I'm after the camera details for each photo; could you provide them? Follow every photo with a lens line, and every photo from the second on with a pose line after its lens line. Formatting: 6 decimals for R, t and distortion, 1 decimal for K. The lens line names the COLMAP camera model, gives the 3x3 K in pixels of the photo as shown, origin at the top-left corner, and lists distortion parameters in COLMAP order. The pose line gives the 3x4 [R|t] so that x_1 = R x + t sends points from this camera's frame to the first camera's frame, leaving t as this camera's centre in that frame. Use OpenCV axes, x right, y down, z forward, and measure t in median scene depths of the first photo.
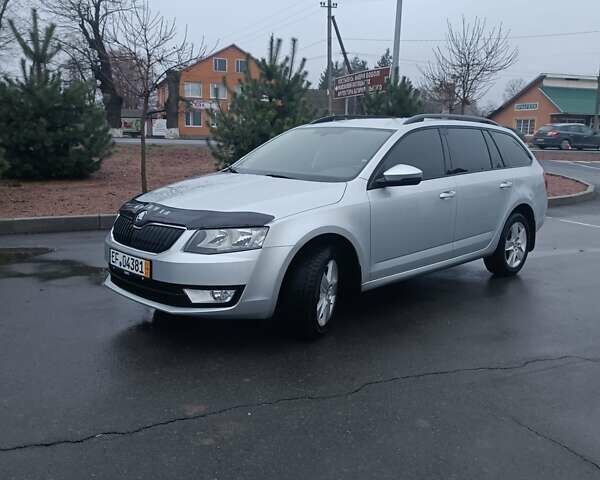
lens RADIAL K [[583.4, 0, 310.5], [0, 583.4, 240.8], [0, 0, 1]] dist [0.017281, 0.046190]
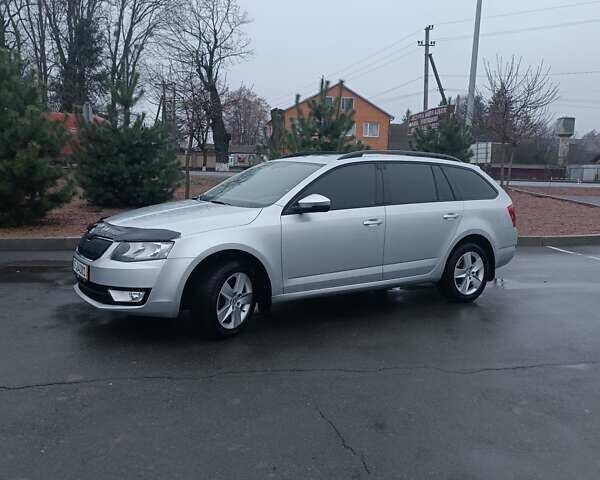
lens RADIAL K [[583.4, 0, 310.5], [0, 583.4, 240.8], [0, 0, 1]] dist [0.017281, 0.046190]
pose [[0.981142, 0.030400, -0.190883, 0.303581], [-0.041507, 0.997653, -0.054462, 0.020107], [0.188779, 0.061358, 0.980101, -0.101242]]
